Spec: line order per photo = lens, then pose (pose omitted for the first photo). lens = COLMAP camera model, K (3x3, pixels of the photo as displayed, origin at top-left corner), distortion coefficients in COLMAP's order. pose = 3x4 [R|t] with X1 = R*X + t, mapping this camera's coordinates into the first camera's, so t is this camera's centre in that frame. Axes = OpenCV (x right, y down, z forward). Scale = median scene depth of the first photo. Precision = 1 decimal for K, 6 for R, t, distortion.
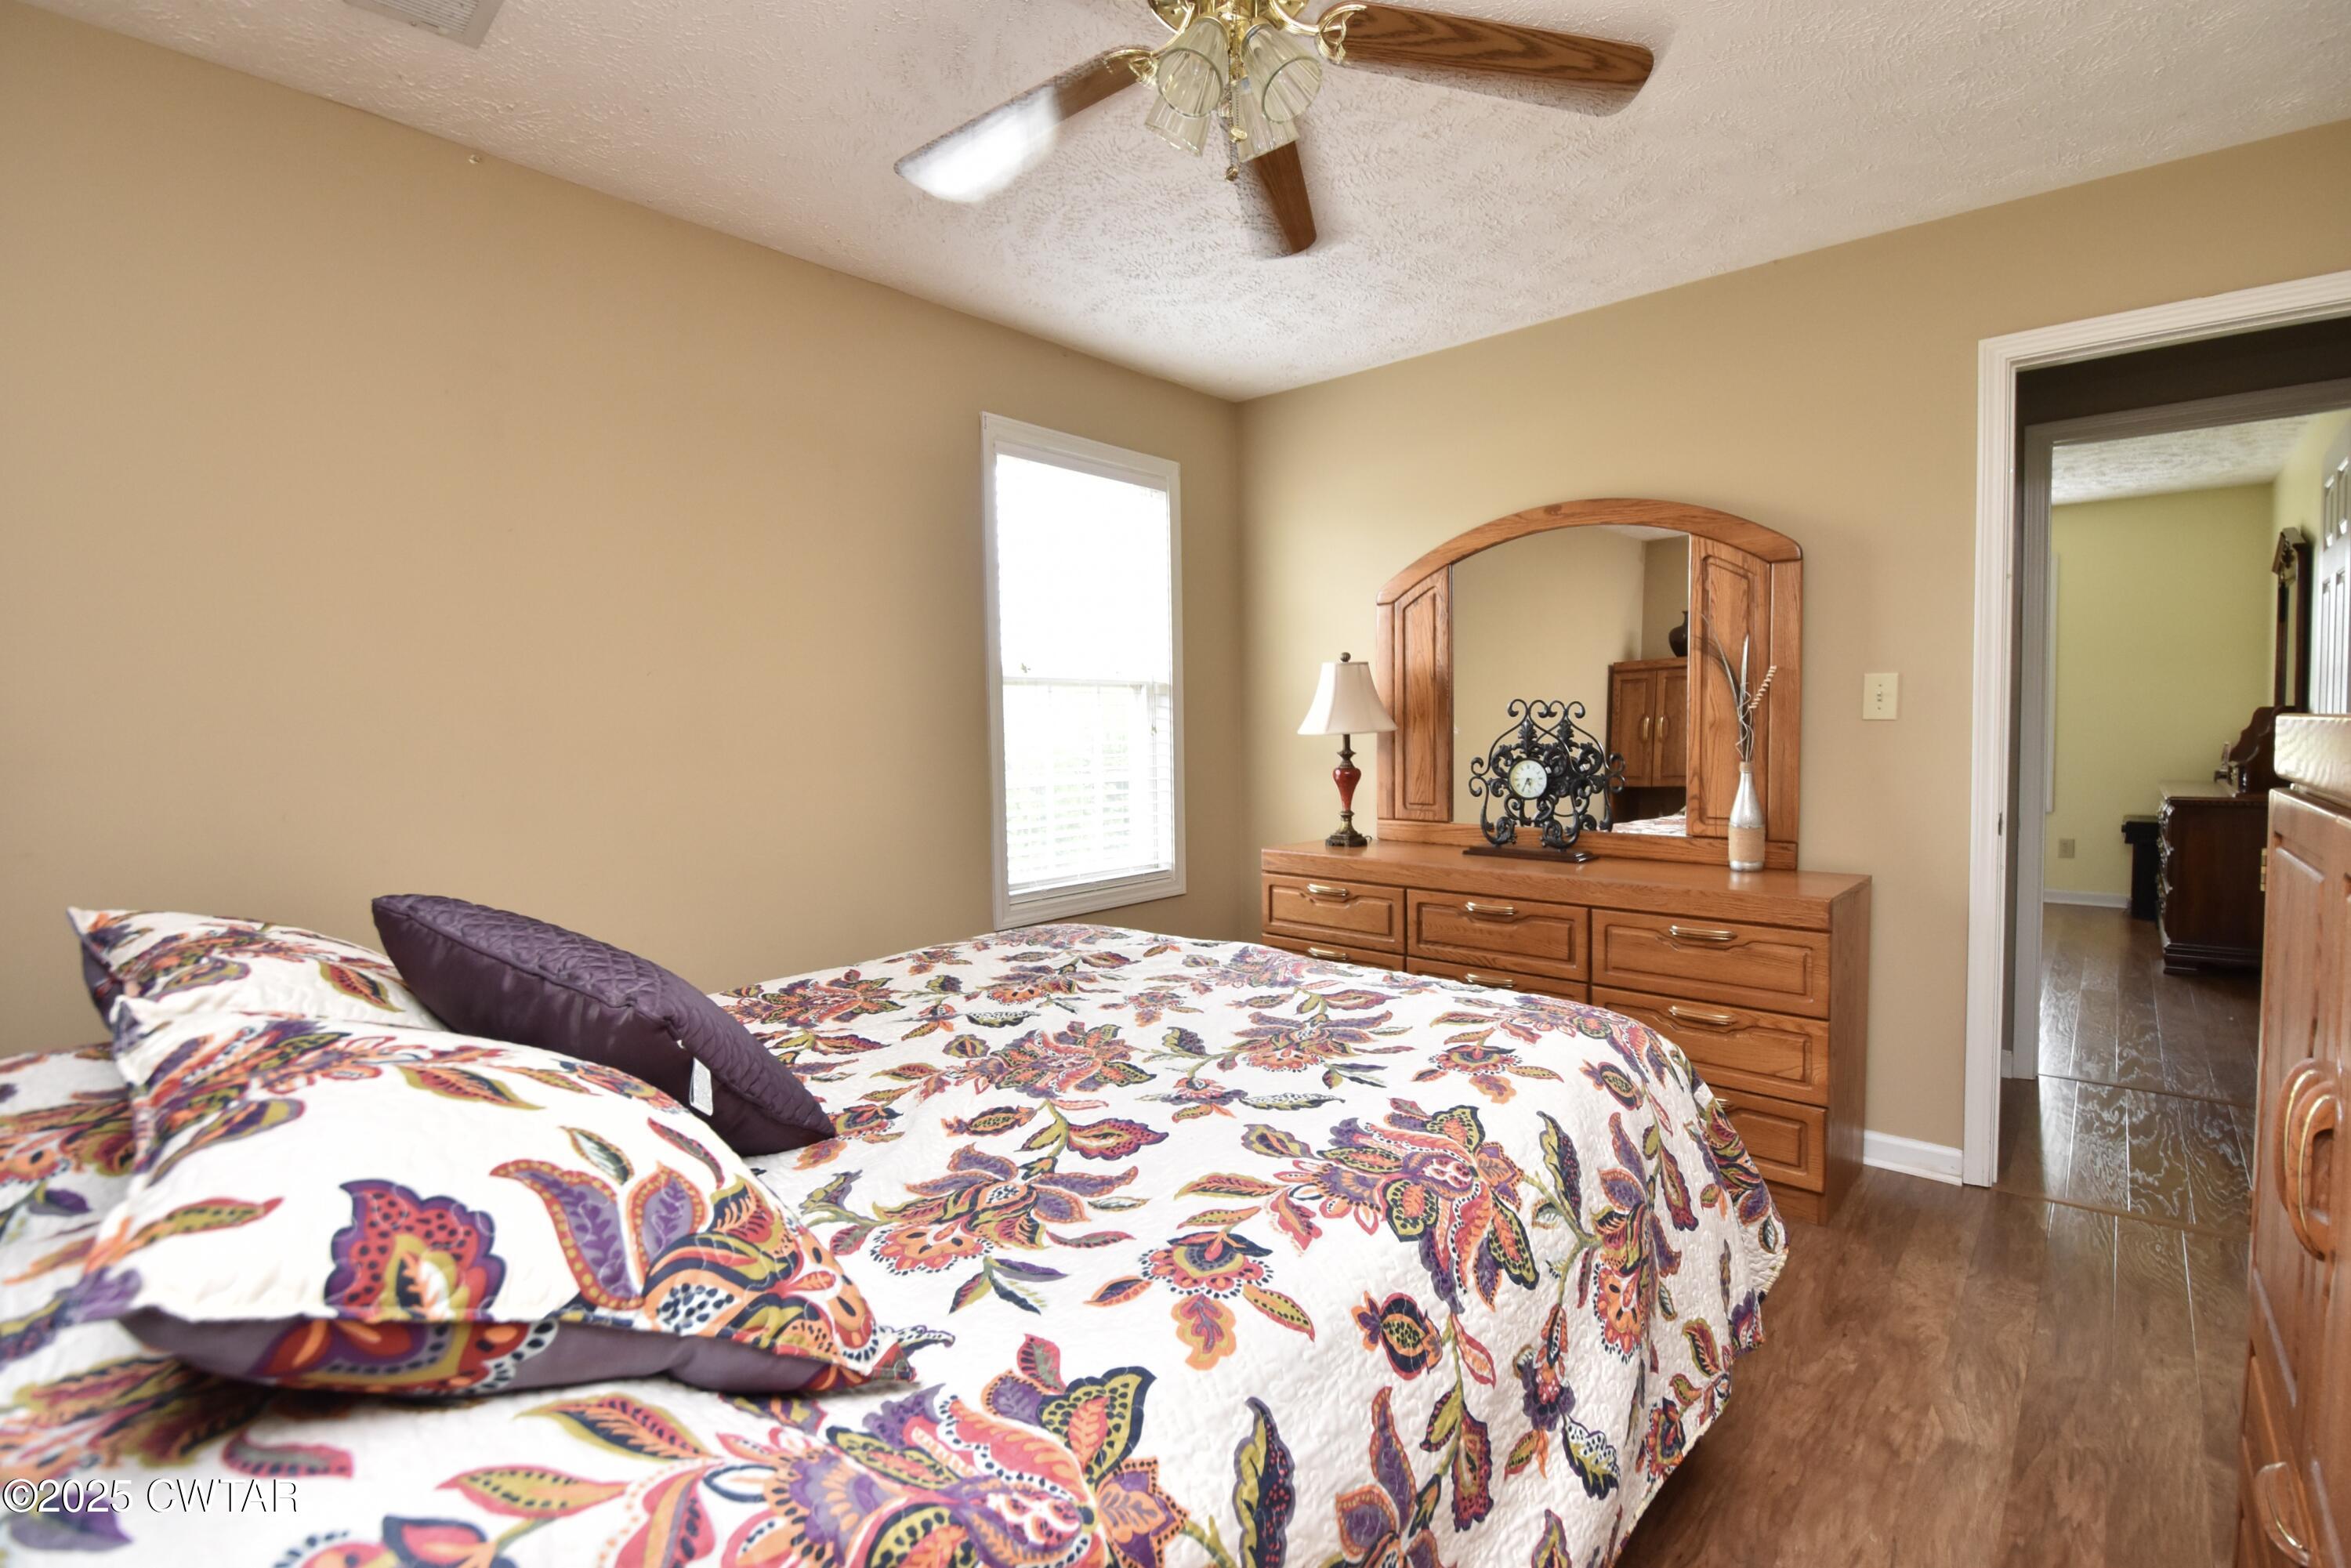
lens RADIAL K [[1033.8, 0, 1183.1], [0, 1033.8, 757.2], [0, 0, 1]] dist [0.000100, -0.000017]
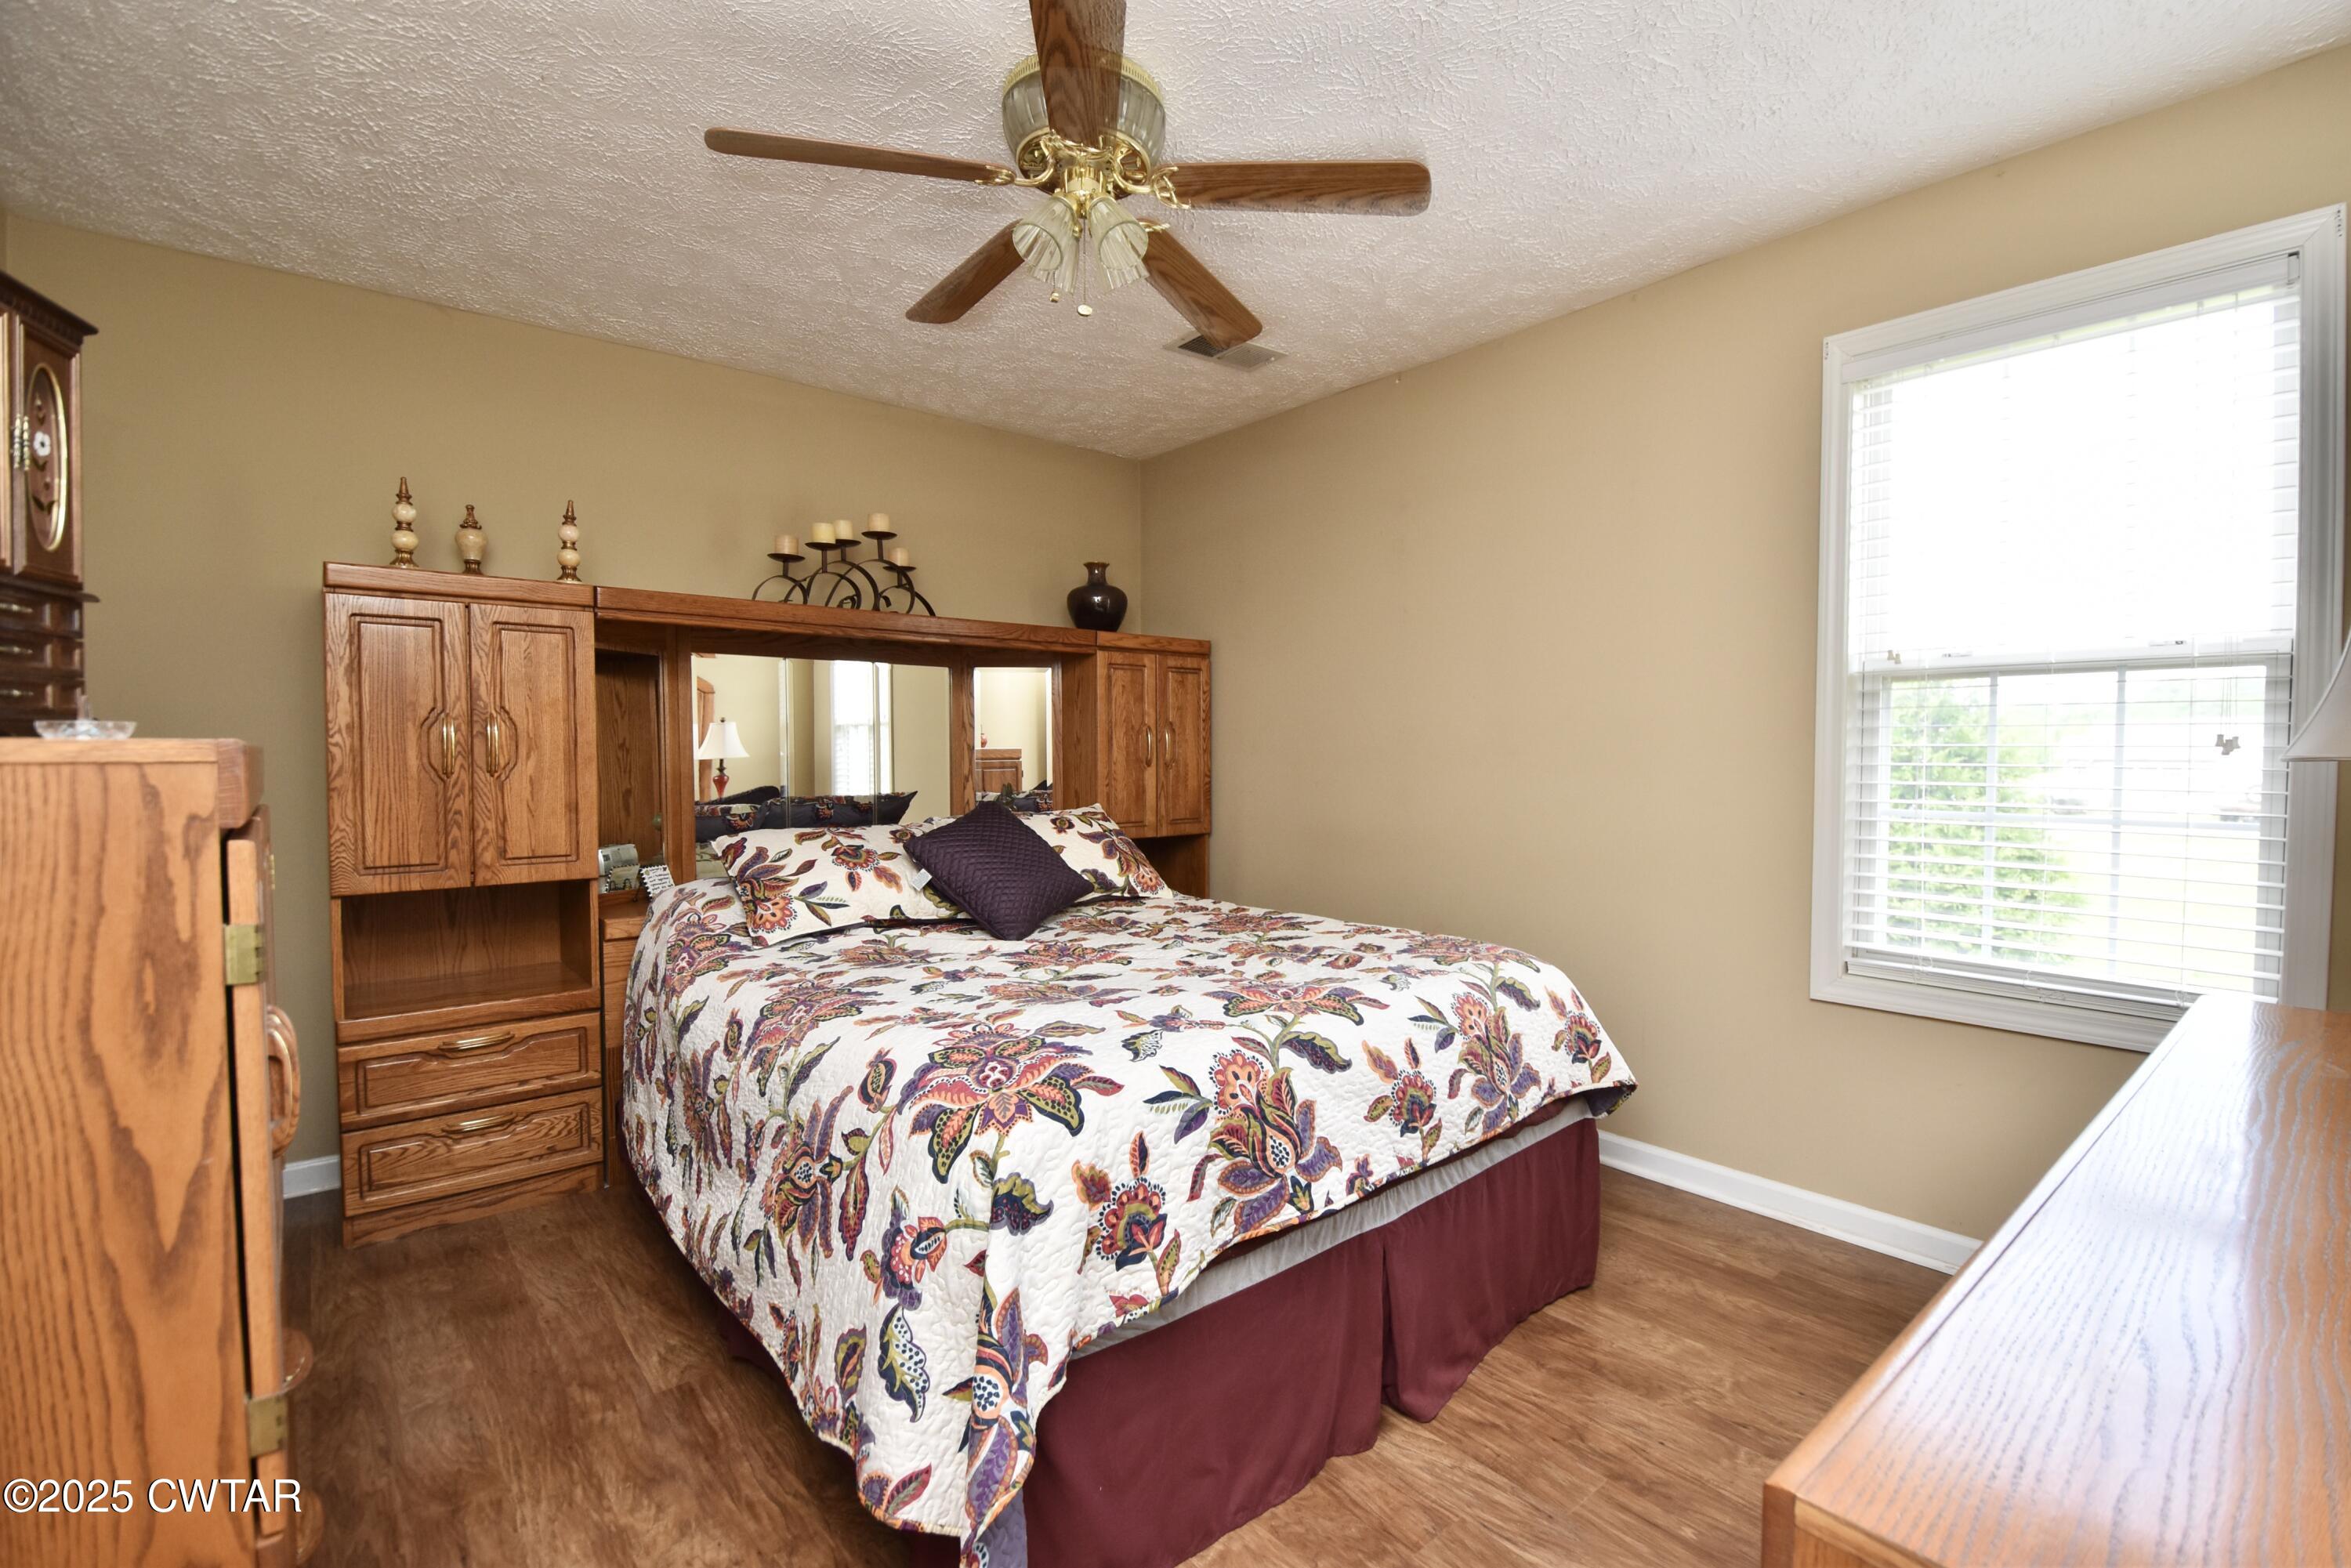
lens RADIAL K [[1033.8, 0, 1183.1], [0, 1033.8, 757.2], [0, 0, 1]] dist [0.000100, -0.000017]
pose [[-0.159378, 0.034162, -0.986626, 1.353179], [-0.036040, 0.998534, 0.040396, -0.051987], [0.986560, 0.041996, -0.157913, 1.296165]]
